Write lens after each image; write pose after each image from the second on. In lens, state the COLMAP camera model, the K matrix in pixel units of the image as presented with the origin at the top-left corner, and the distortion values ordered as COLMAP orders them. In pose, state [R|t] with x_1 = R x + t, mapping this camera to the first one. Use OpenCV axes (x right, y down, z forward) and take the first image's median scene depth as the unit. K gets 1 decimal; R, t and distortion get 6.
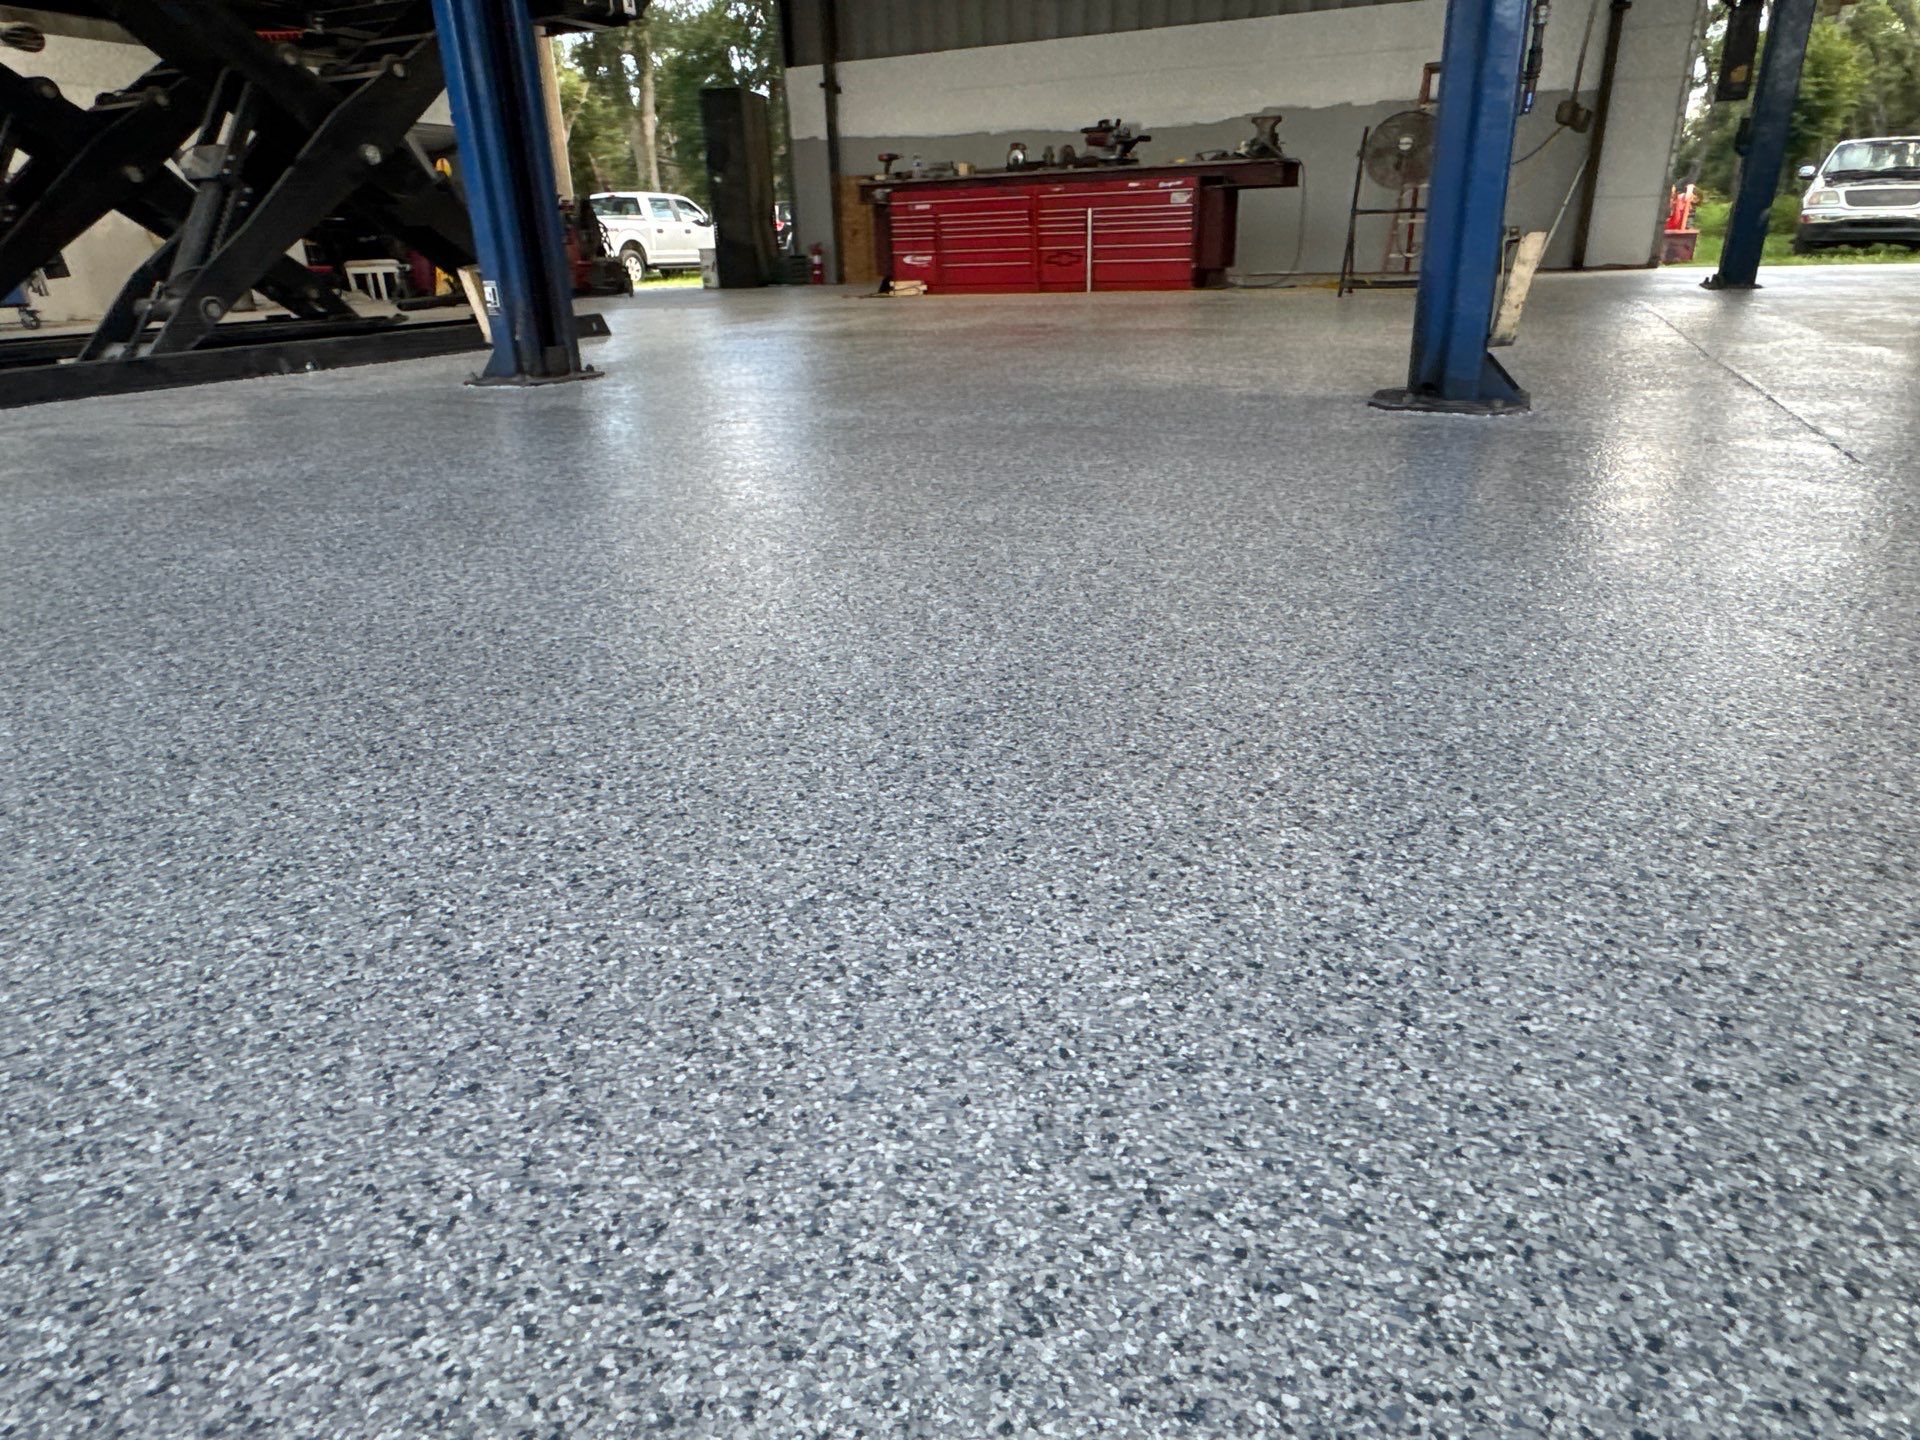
lens RADIAL K [[1174.7, 0, 963.9], [0, 1174.7, 715.9], [0, 0, 1]] dist [-0.000858, 0.001479]
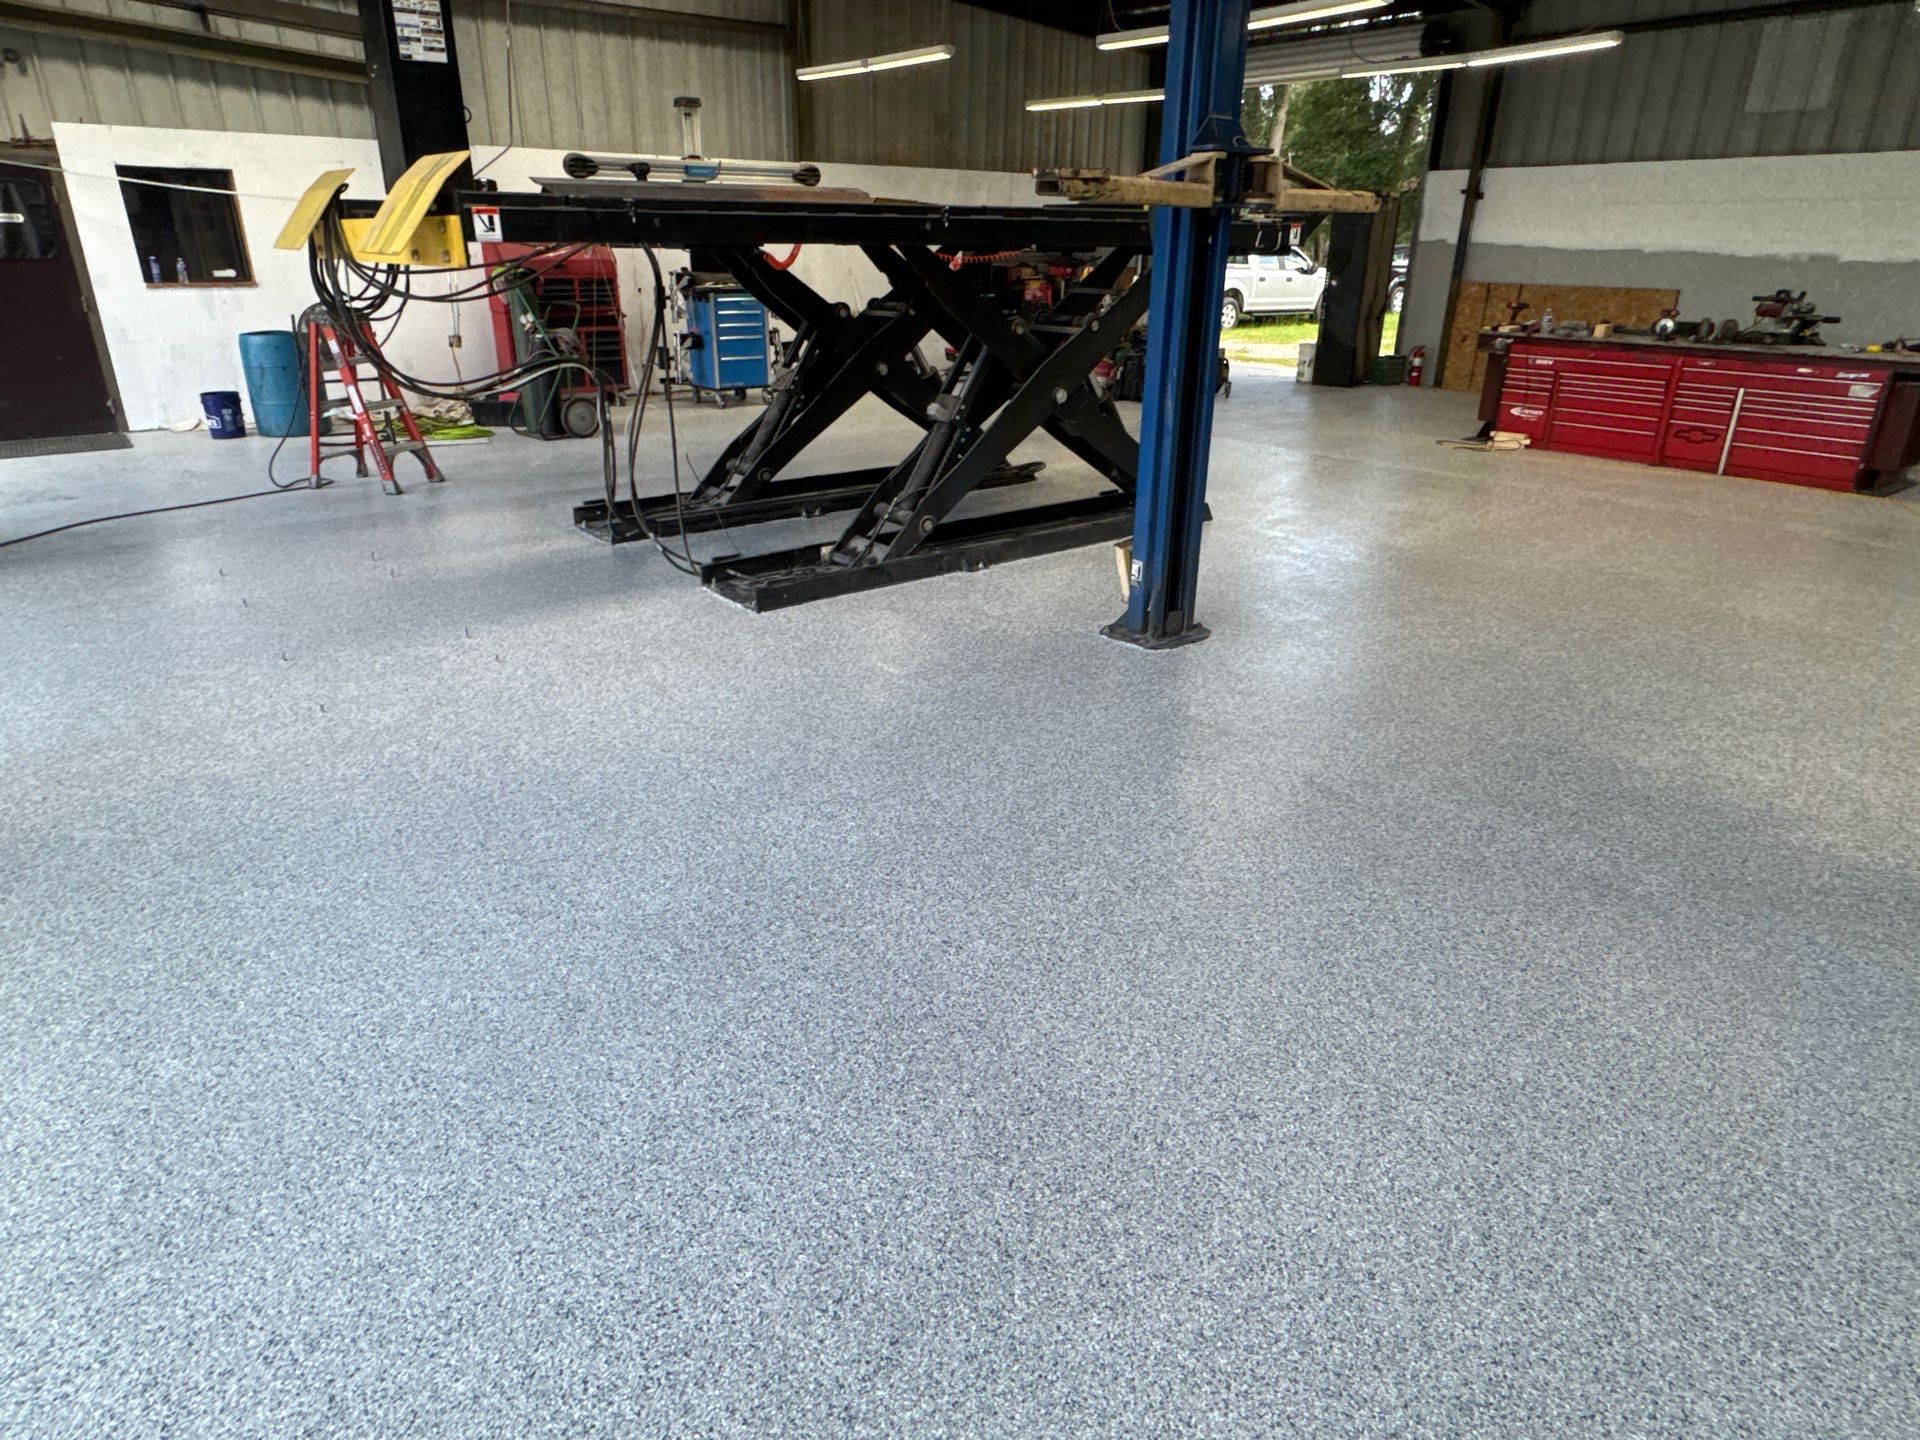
lens RADIAL K [[1174.7, 0, 953.6], [0, 1174.7, 724.0], [0, 0, 1]] dist [-0.000858, 0.001479]
pose [[0.891072, 0.211533, -0.401553, -0.017892], [-0.209593, 0.976543, 0.049331, -0.089024], [0.402569, 0.040205, 0.914506, -0.079516]]
